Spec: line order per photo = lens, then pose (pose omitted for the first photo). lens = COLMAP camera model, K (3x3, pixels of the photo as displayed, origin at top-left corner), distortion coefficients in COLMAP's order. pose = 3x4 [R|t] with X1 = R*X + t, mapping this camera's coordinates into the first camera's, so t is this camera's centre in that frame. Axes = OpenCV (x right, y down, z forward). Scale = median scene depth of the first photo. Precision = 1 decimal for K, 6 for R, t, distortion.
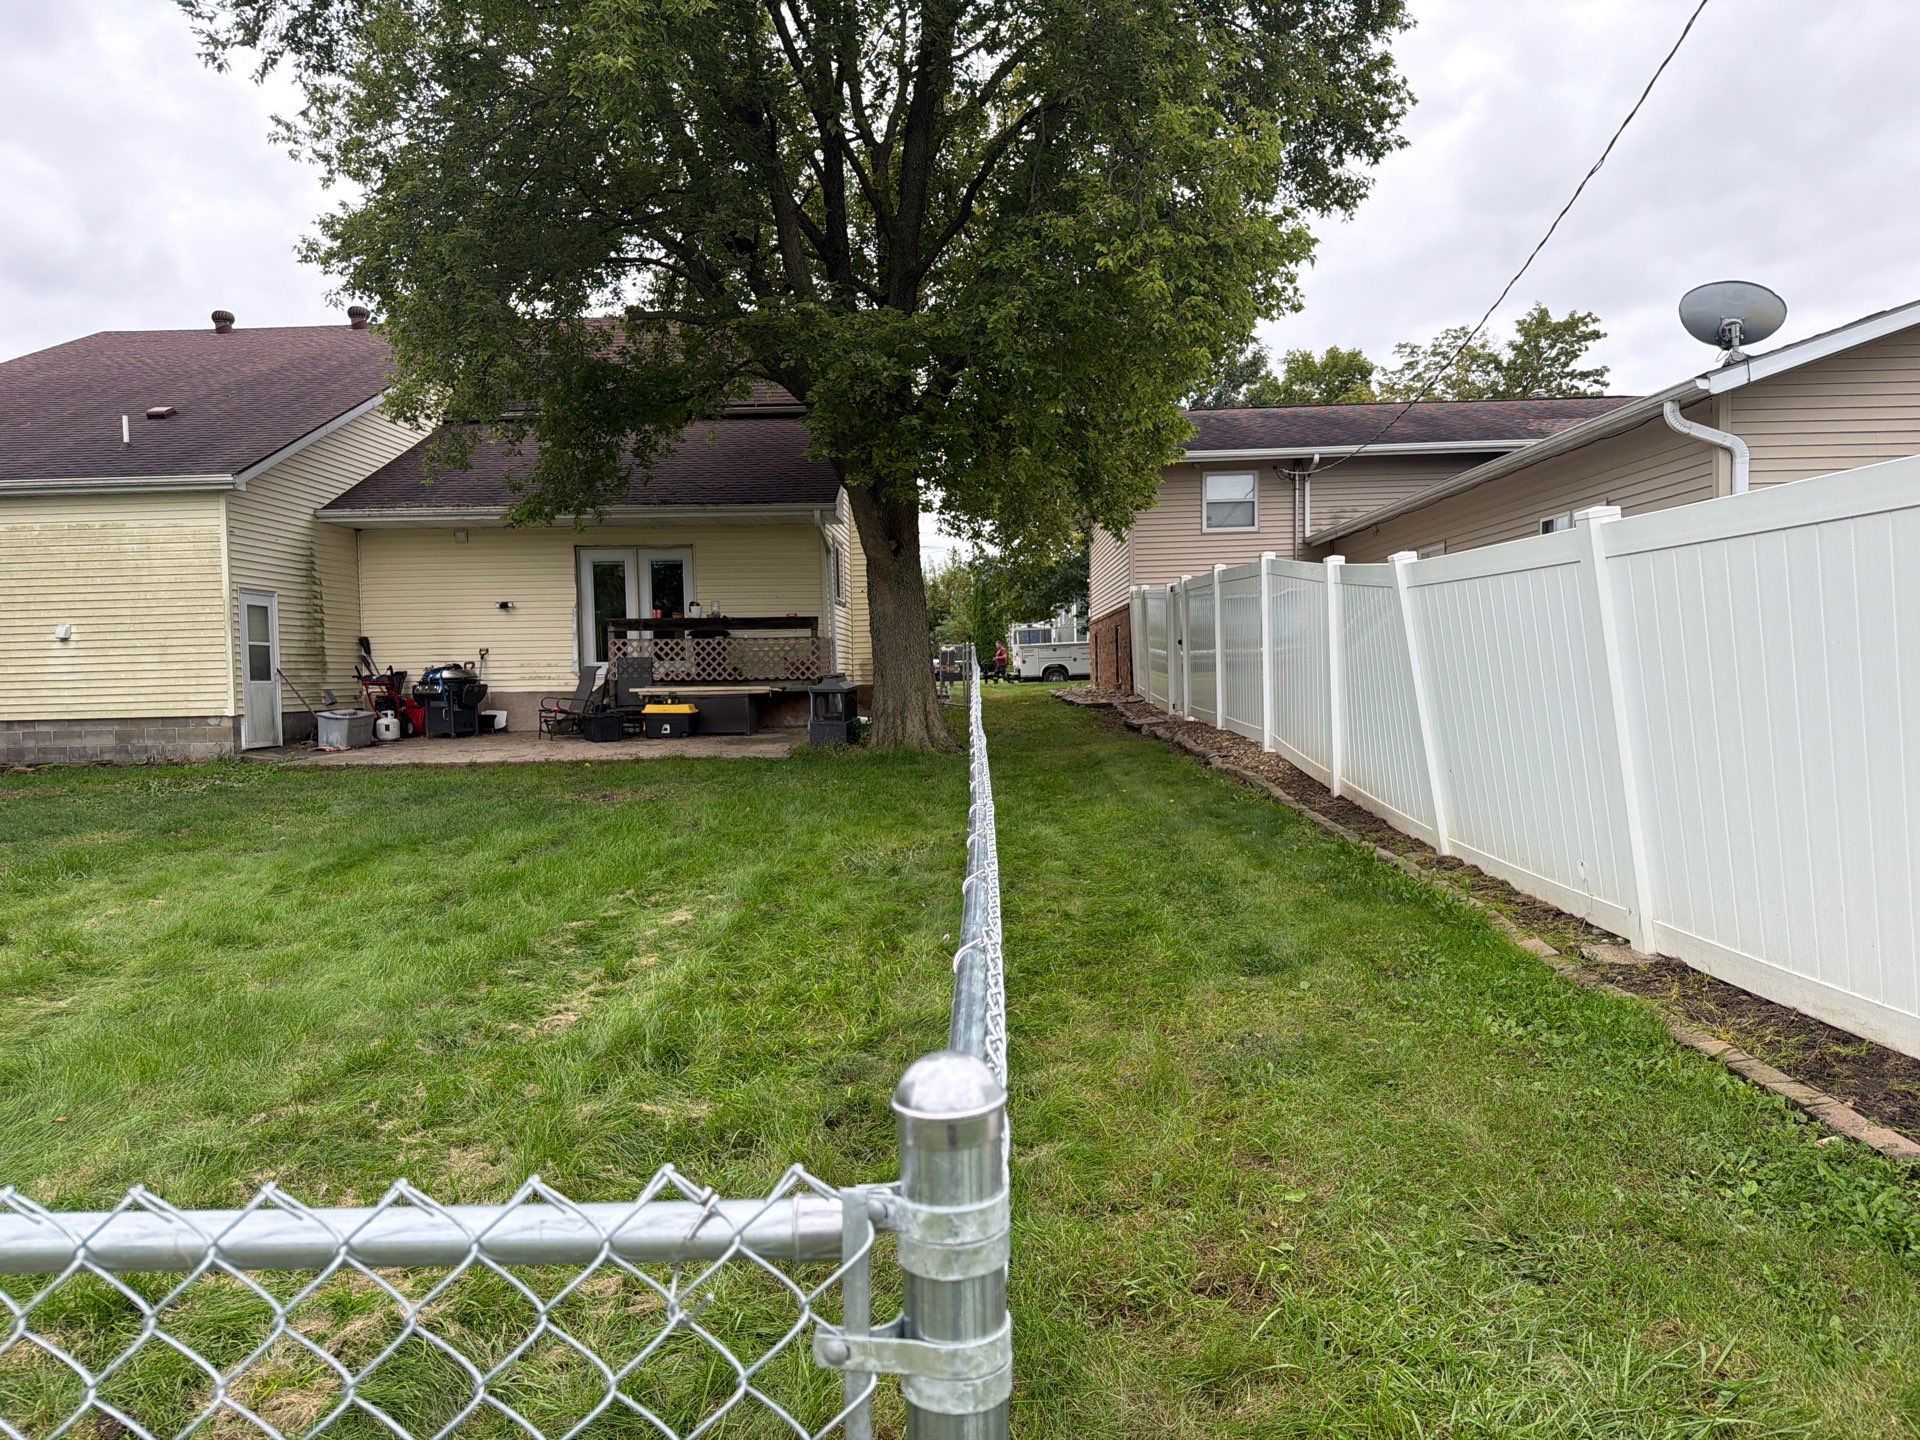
lens RADIAL K [[1344.6, 0, 975.2], [0, 1344.6, 738.0], [0, 0, 1]] dist [0.080157, -0.113432]
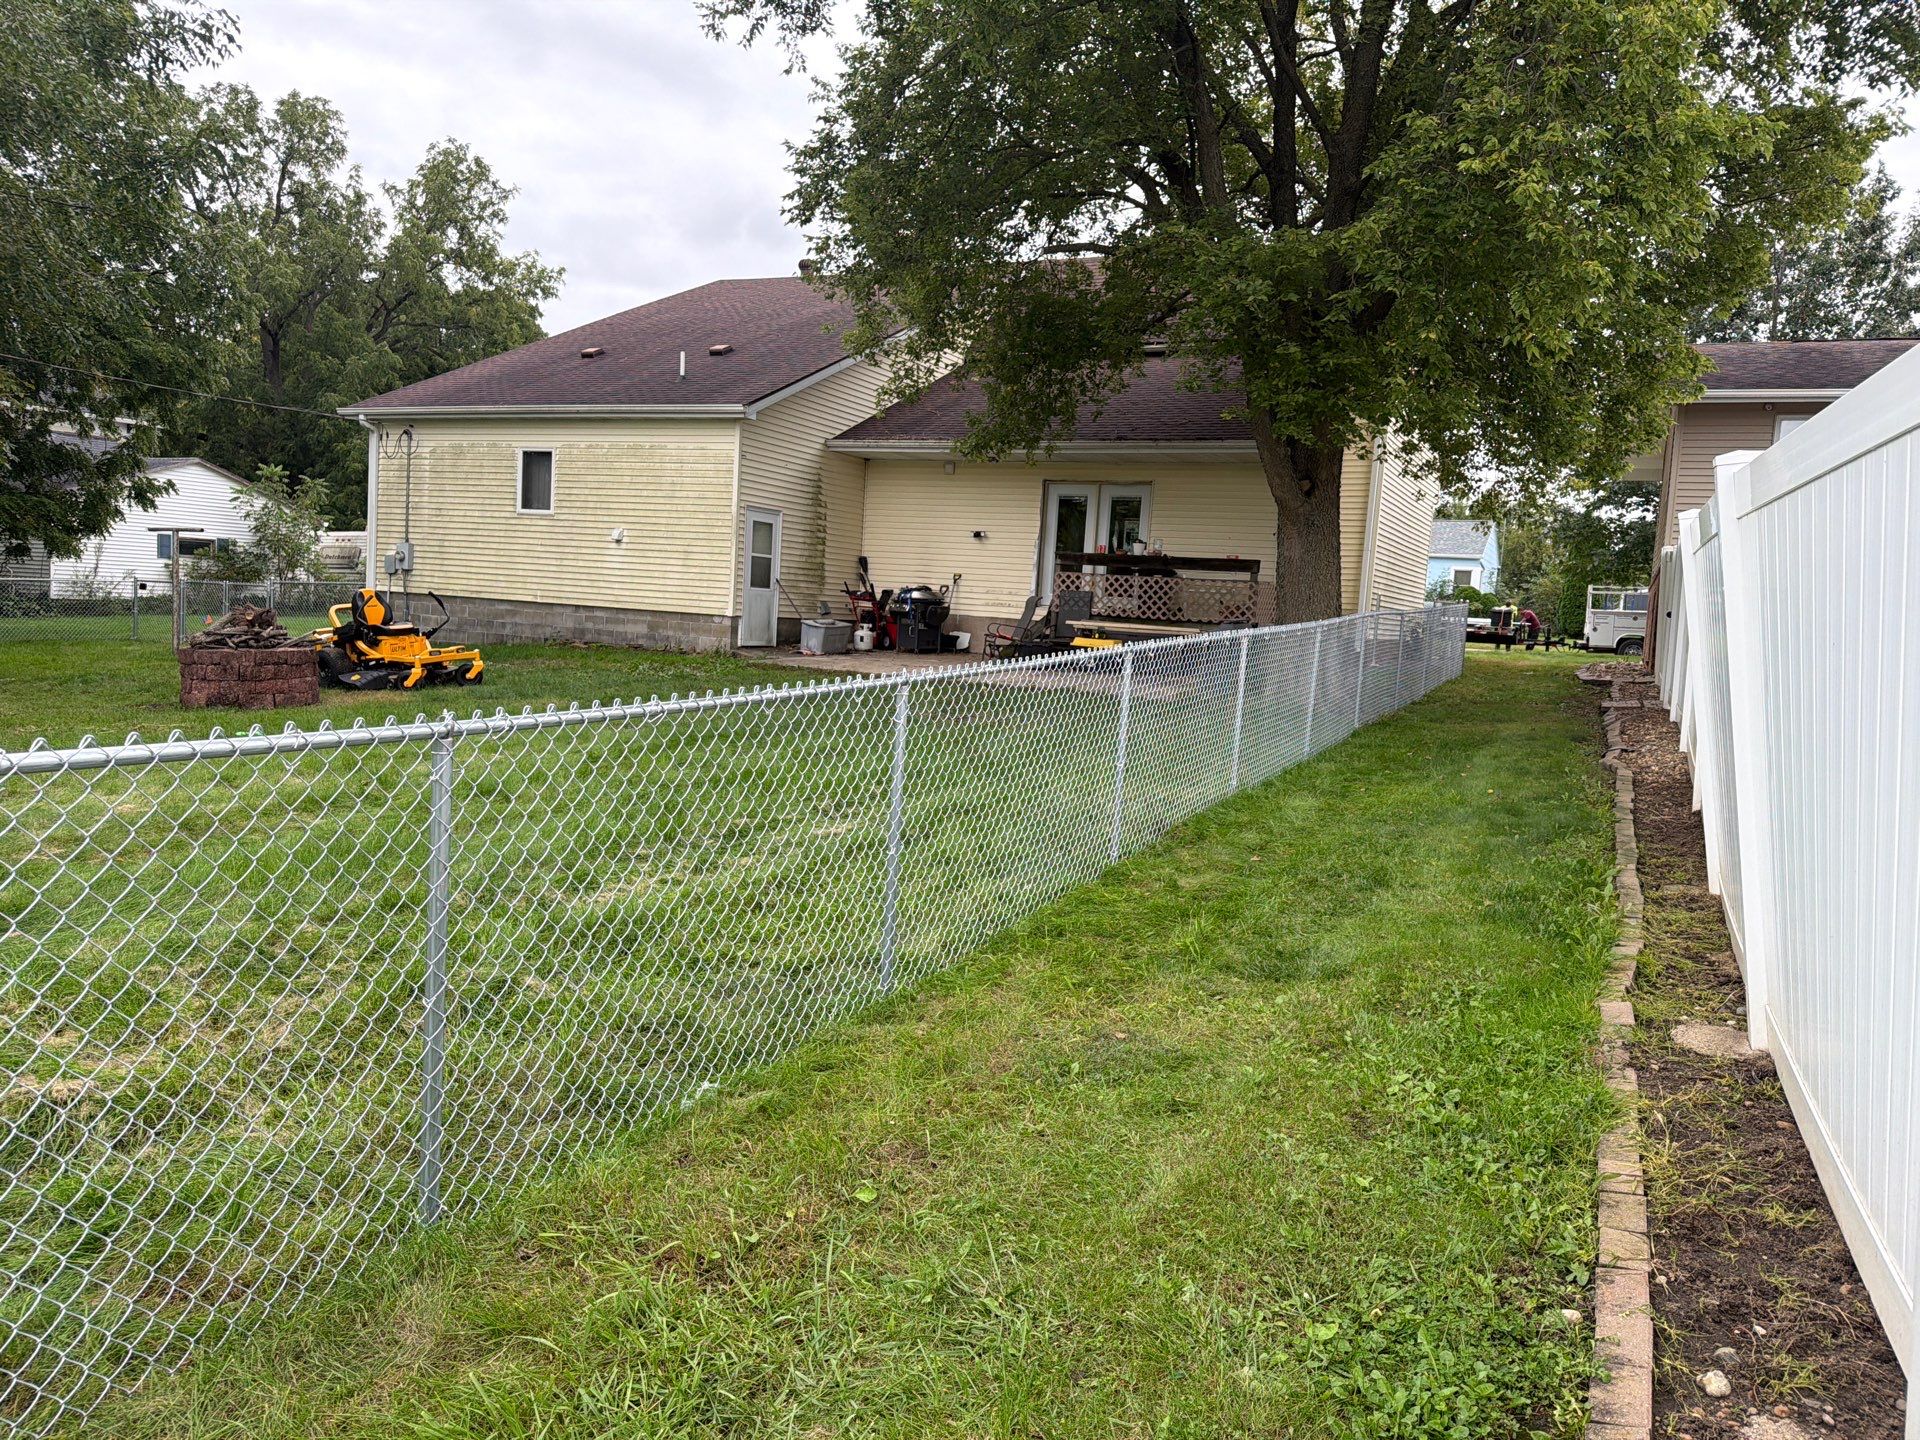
lens RADIAL K [[1343.4, 0, 964.8], [0, 1343.4, 707.0], [0, 0, 1]] dist [0.102293, -0.127680]
pose [[0.907527, 0.106273, -0.406326, 0.095765], [-0.098990, 0.994325, 0.038969, -0.003206], [0.408162, 0.004857, 0.912897, 0.033649]]
